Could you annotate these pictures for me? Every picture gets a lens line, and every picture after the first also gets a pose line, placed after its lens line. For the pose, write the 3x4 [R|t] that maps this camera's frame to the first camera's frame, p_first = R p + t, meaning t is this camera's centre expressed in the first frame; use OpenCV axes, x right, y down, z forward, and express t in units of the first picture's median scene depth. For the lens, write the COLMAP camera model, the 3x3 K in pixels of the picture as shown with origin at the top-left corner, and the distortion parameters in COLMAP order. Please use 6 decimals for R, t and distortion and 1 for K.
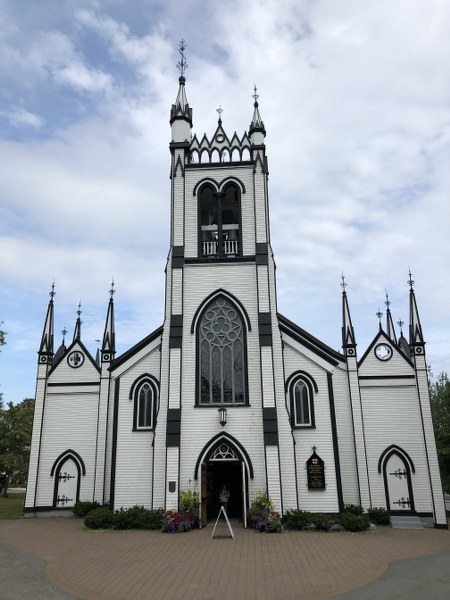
lens RADIAL K [[491.2, 0, 212.8], [0, 491.2, 289.7], [0, 0, 1]] dist [0.086688, -0.126670]
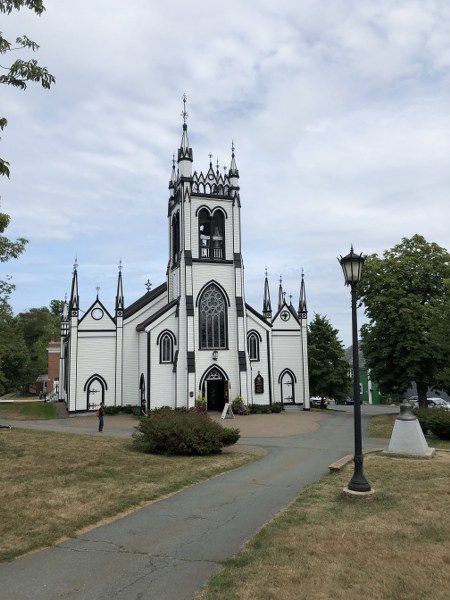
lens RADIAL K [[491.2, 0, 212.8], [0, 491.2, 289.7], [0, 0, 1]] dist [0.086688, -0.126670]
pose [[0.928311, 0.045673, 0.368989, -0.568956], [-0.107265, 0.983127, 0.148171, -0.205447], [-0.355996, -0.177129, 0.917547, -0.495906]]
